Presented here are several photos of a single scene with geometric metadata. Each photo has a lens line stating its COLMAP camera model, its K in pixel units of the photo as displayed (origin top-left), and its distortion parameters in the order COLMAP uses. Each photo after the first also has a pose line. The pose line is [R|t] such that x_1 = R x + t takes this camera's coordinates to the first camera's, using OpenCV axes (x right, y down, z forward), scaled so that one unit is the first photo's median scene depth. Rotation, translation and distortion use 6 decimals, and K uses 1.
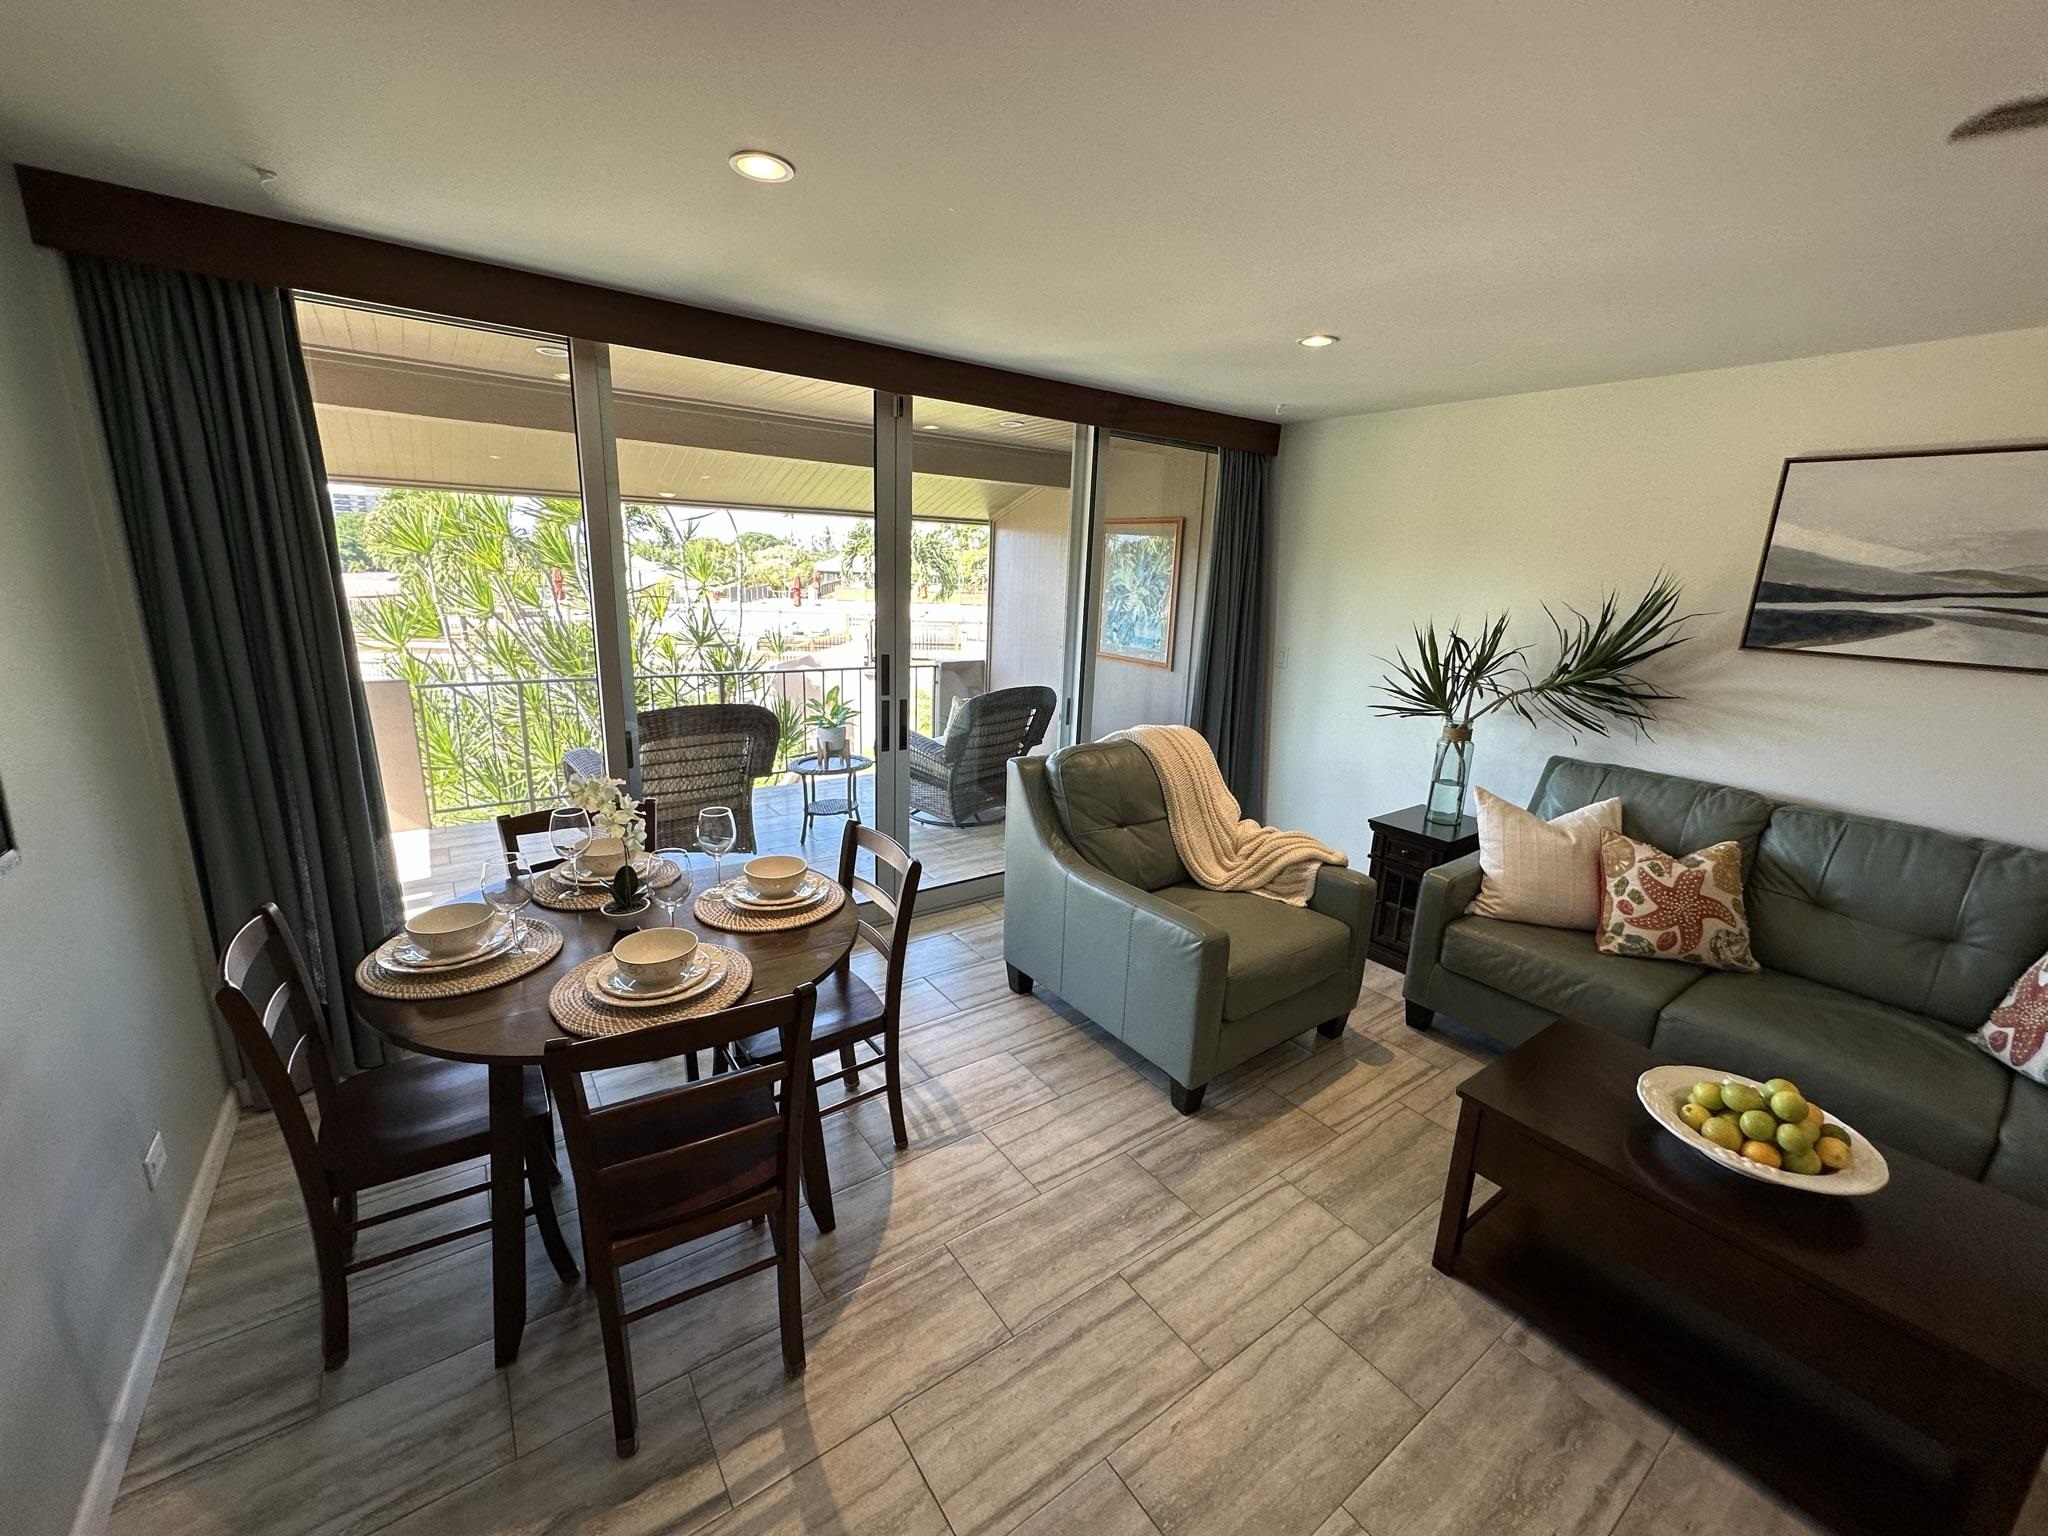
lens RADIAL K [[818.3, 0, 1024.3], [0, 818.3, 769.6], [0, 0, 1]] dist [-0.003786, 0.000636]
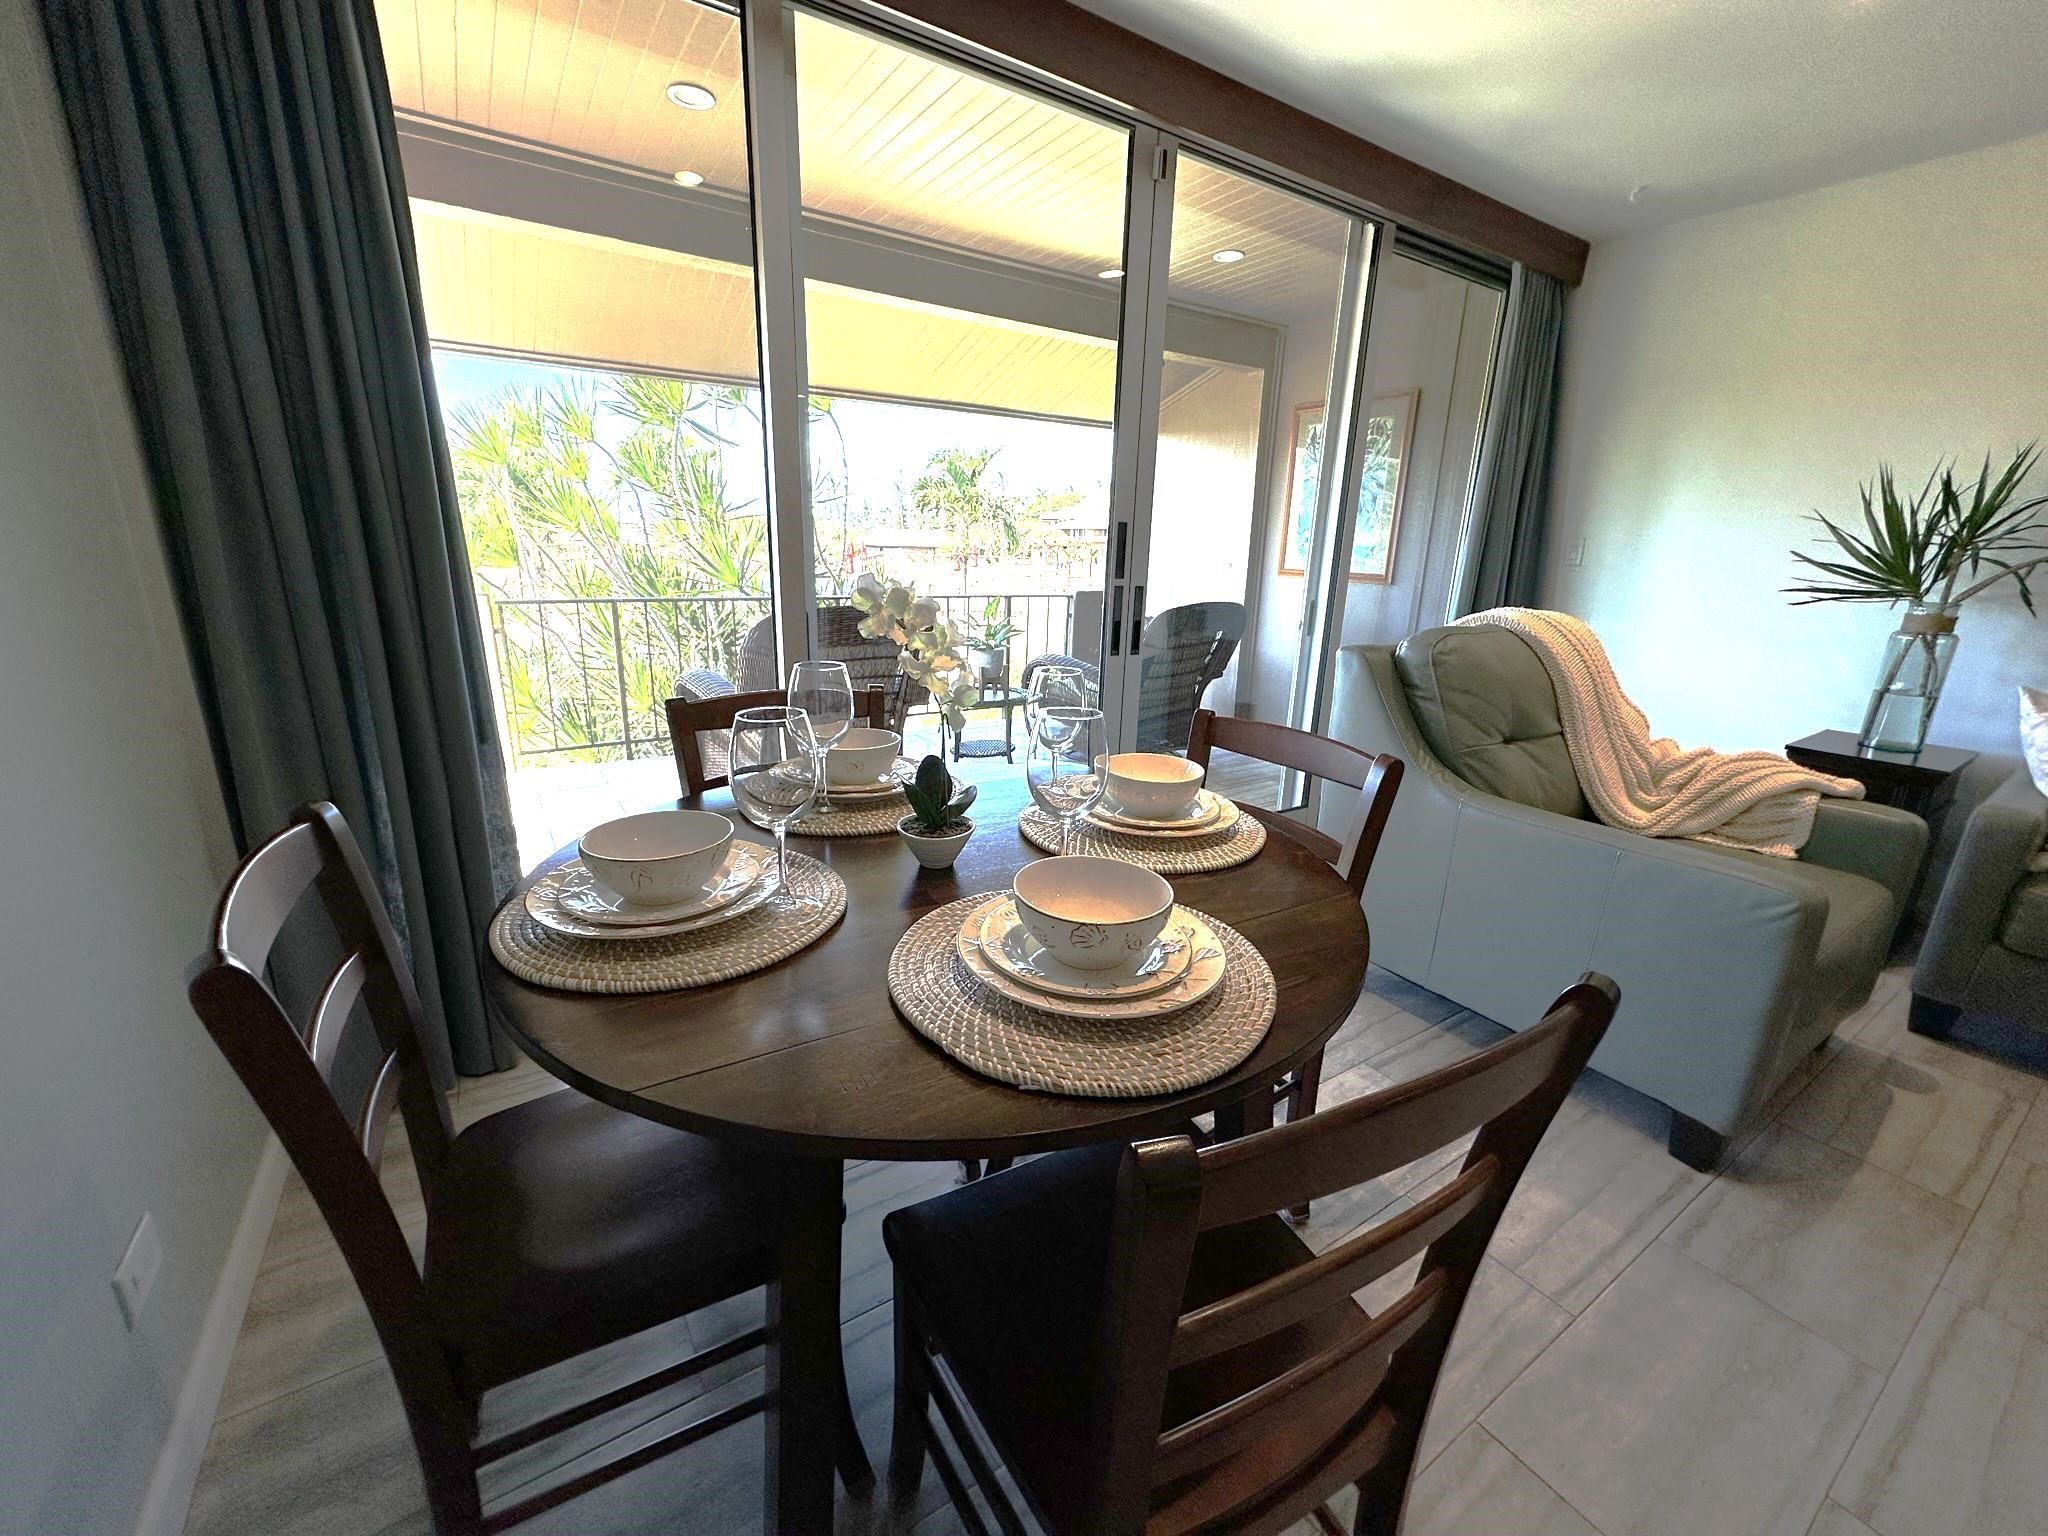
lens RADIAL K [[818.3, 0, 1021.4], [0, 818.3, 770.4], [0, 0, 1]] dist [-0.003786, 0.000636]
pose [[0.998794, 0.000774, -0.049083, -0.296092], [0.000604, 0.999607, 0.028040, 0.083657], [0.049085, -0.028036, 0.998401, 0.327266]]
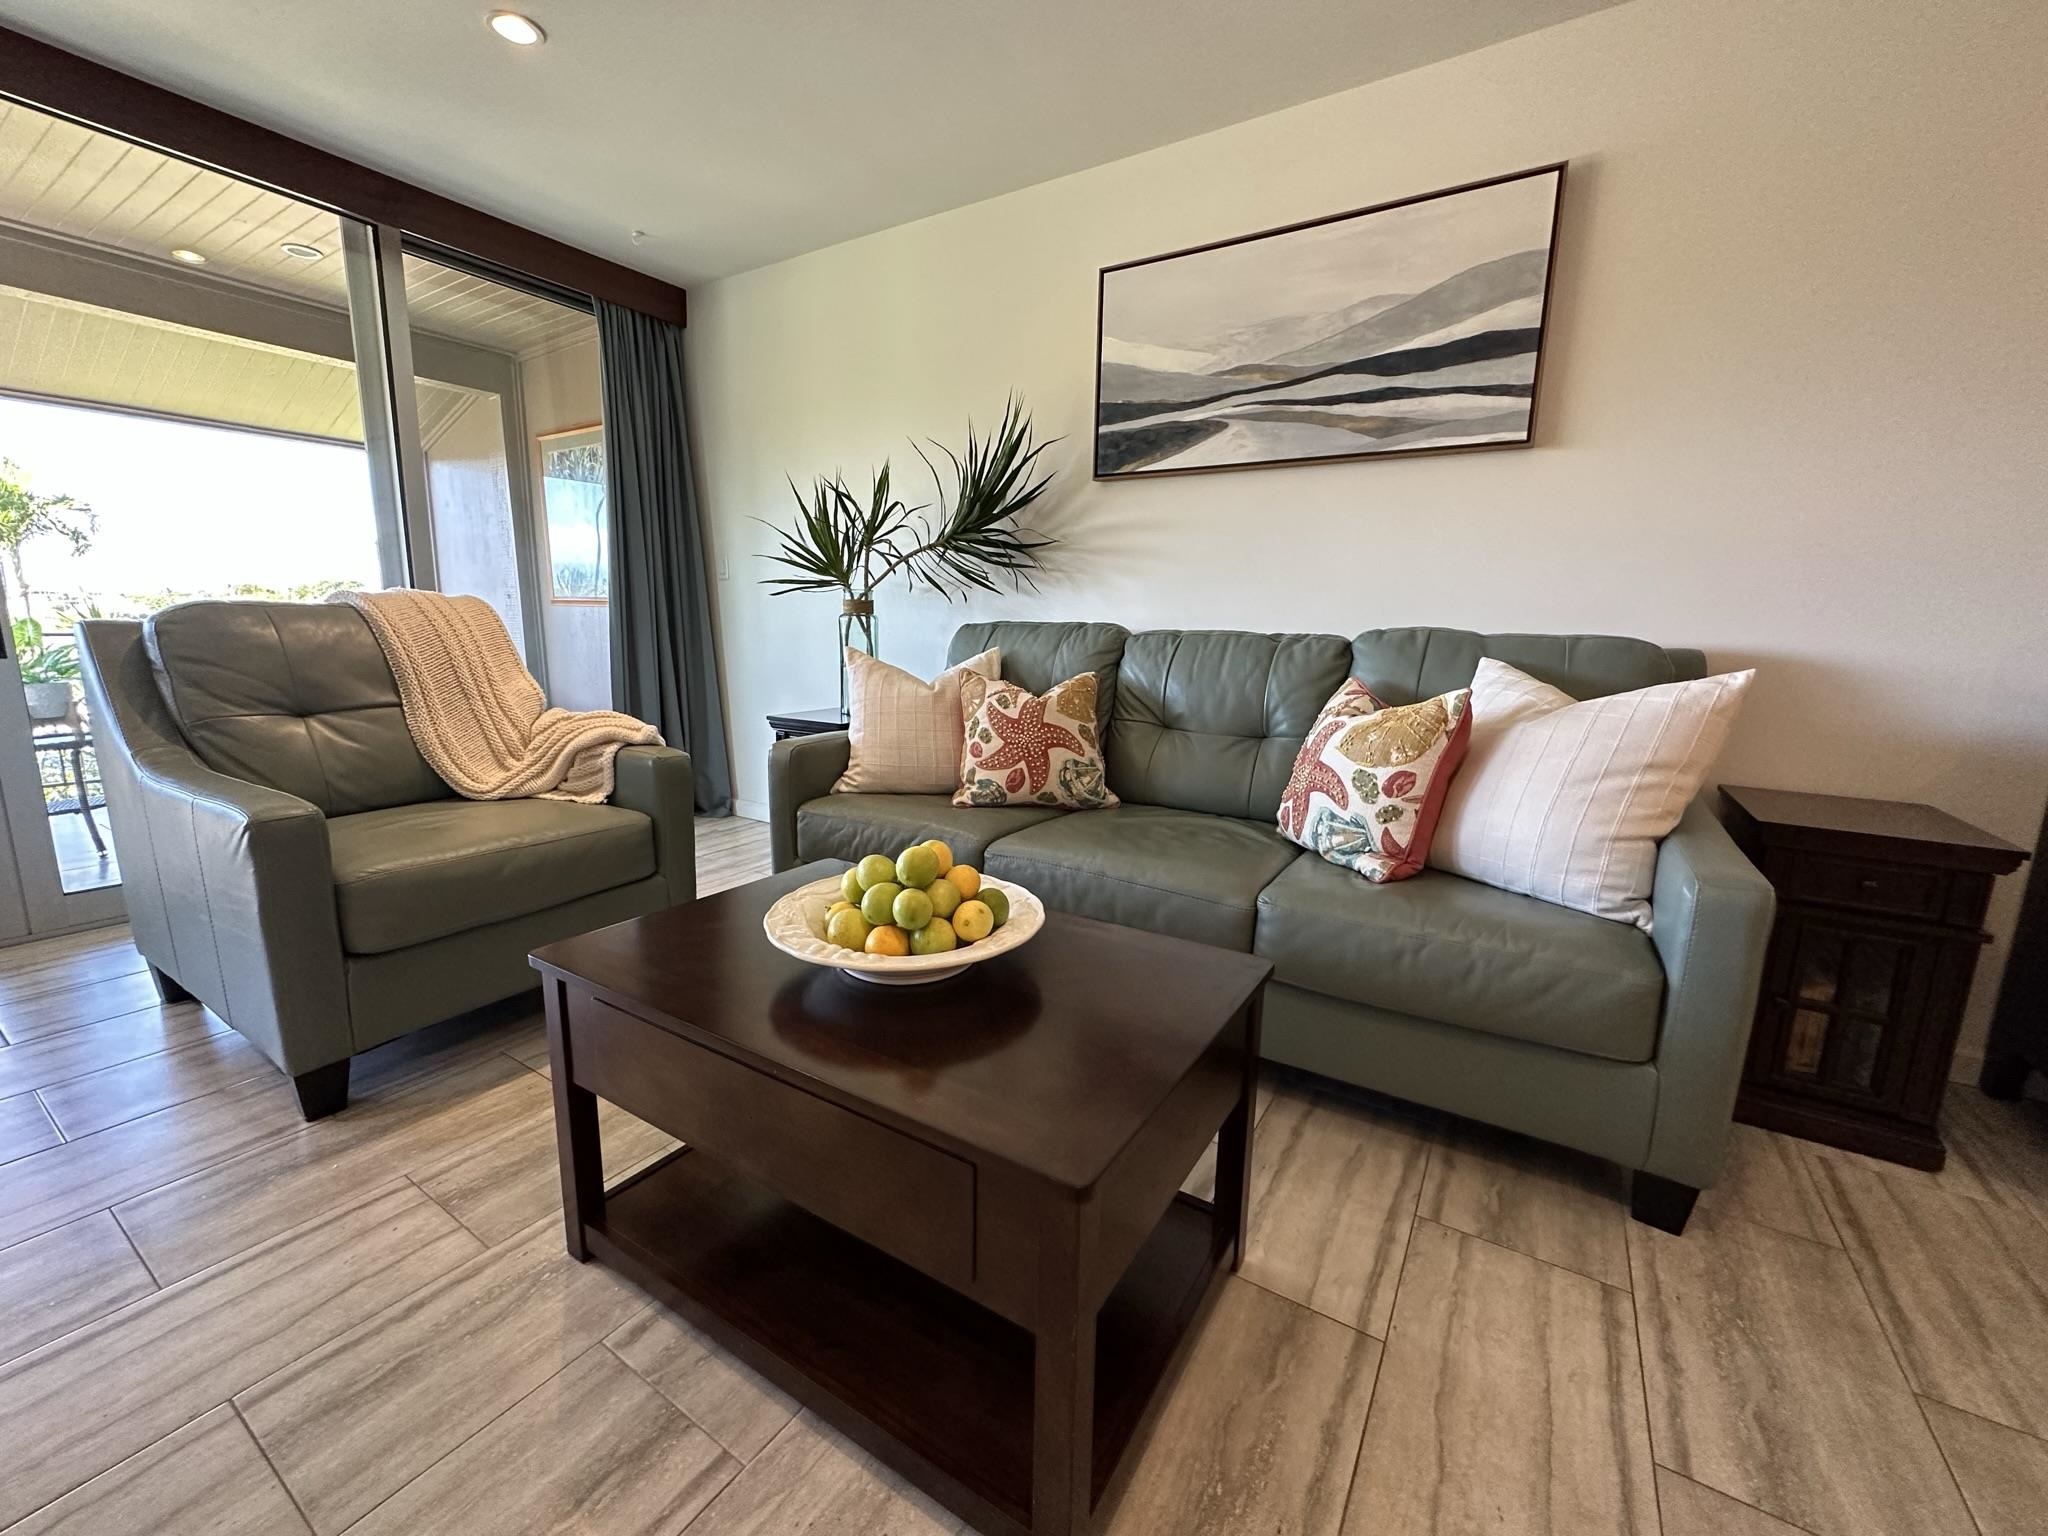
lens RADIAL K [[818.3, 0, 1023.2], [0, 818.3, 771.5], [0, 0, 1]] dist [-0.003786, 0.000636]
pose [[0.927580, -0.087547, 0.363222, 0.478090], [0.105089, 0.994046, -0.028778, 0.222783], [-0.358540, 0.064865, 0.931258, 0.199897]]
